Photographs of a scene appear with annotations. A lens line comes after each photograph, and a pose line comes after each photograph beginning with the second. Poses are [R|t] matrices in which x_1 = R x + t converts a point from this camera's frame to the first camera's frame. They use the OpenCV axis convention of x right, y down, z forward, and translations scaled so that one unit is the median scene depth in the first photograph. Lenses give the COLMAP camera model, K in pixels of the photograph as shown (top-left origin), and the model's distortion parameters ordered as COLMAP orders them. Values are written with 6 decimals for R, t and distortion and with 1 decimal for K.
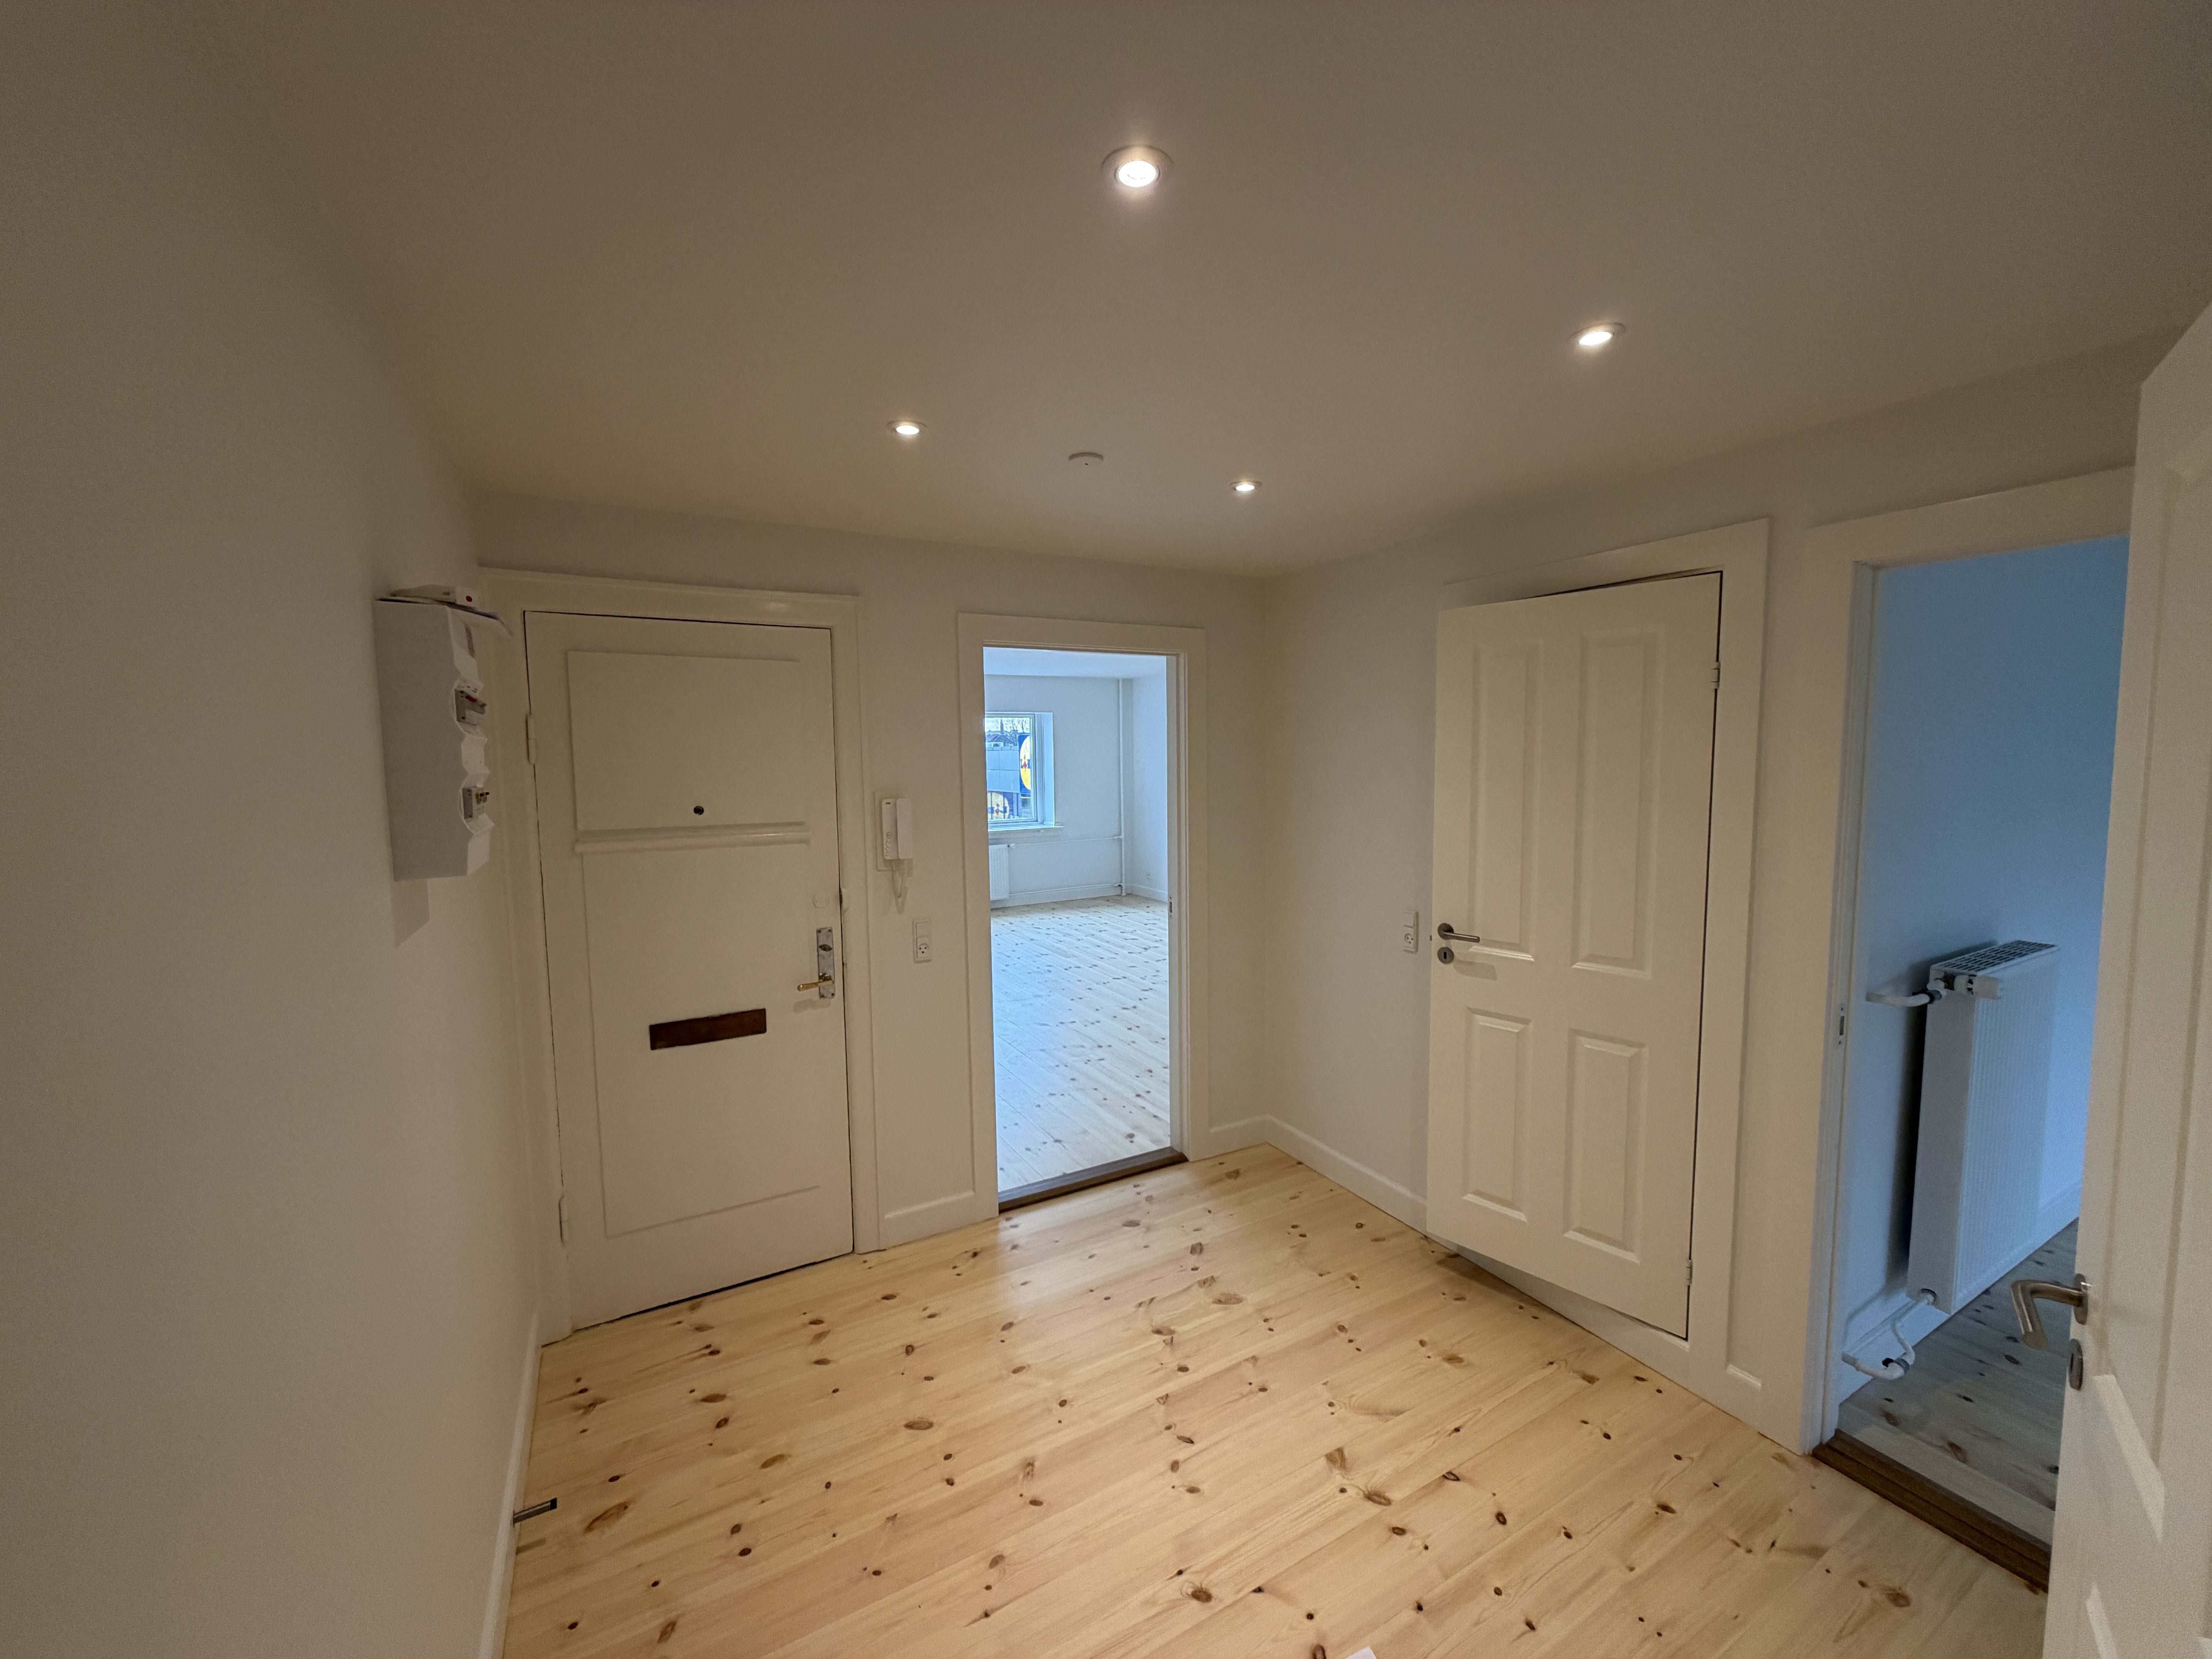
lens RADIAL K [[886.9, 0, 1102.0], [0, 886.9, 828.4], [0, 0, 1]] dist [0.001800, 0.000150]
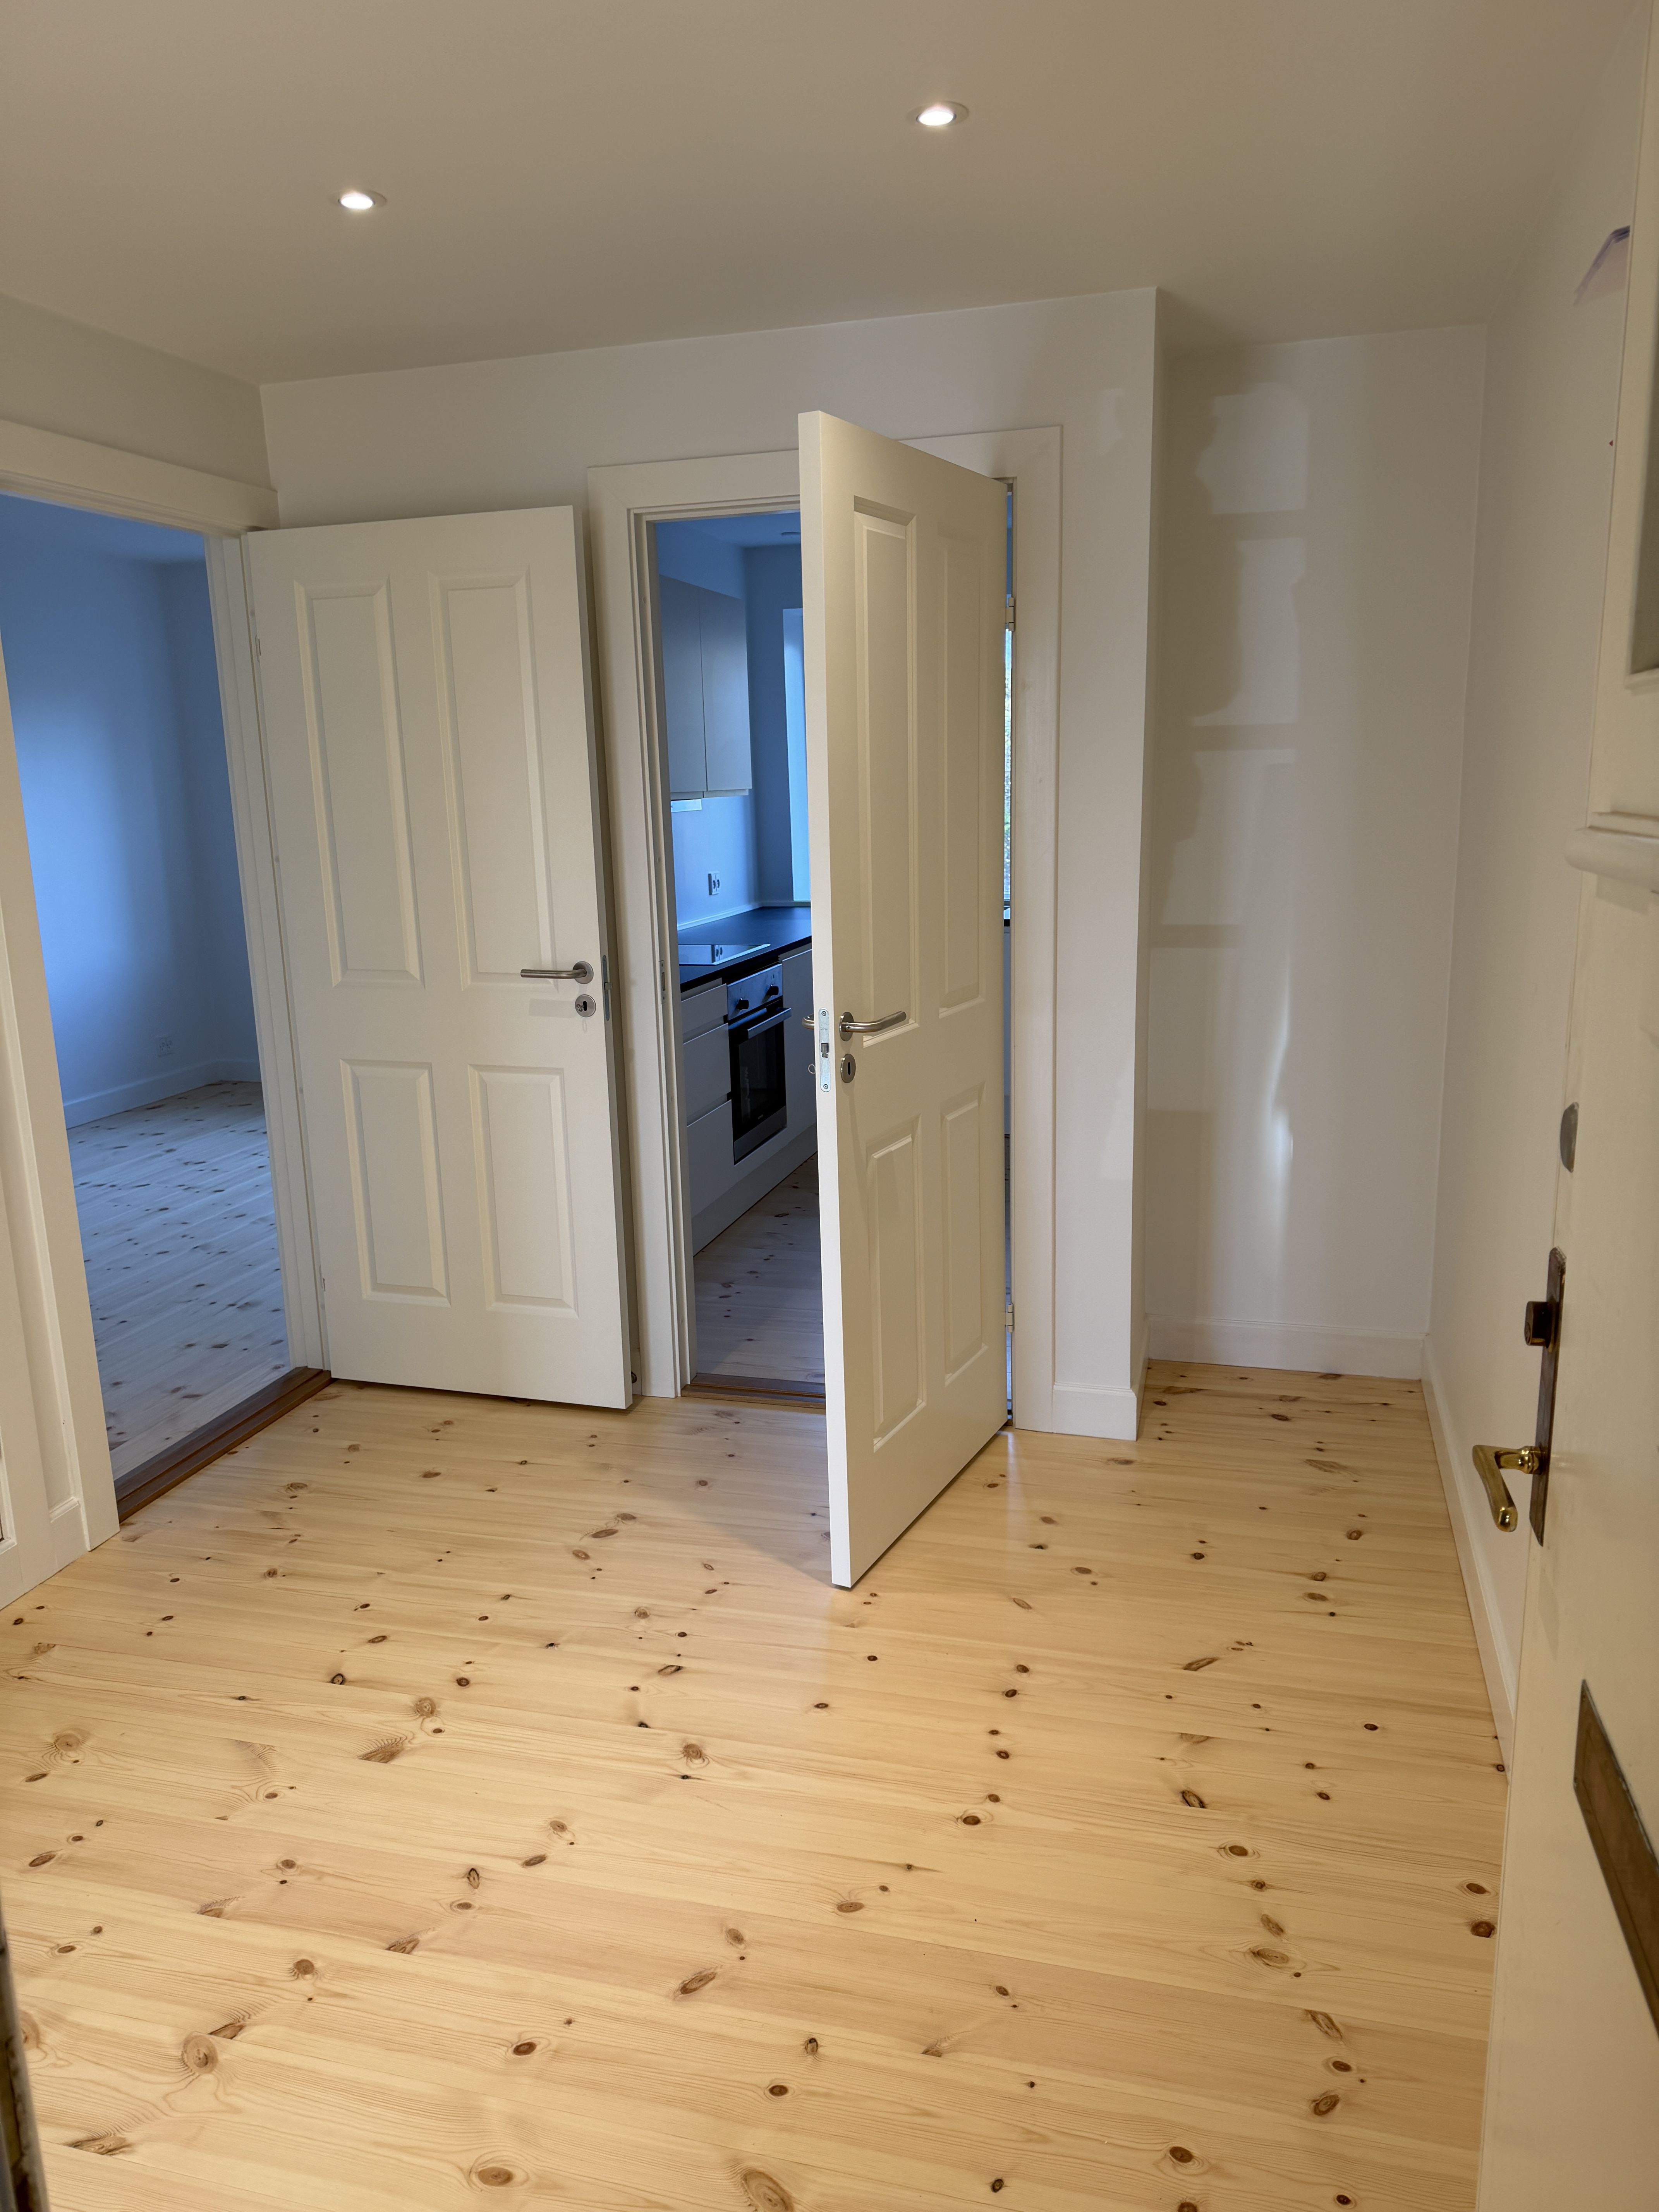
lens RADIAL K [[1544.6, 0, 827.0], [0, 1544.6, 1105.6], [0, 0, 1]] dist [0.004643, -0.026953]
pose [[-0.712937, -0.114234, 0.691861, -0.766366], [0.092142, 0.962826, 0.253922, -0.026955], [-0.695148, 0.244780, -0.675908, 1.521384]]
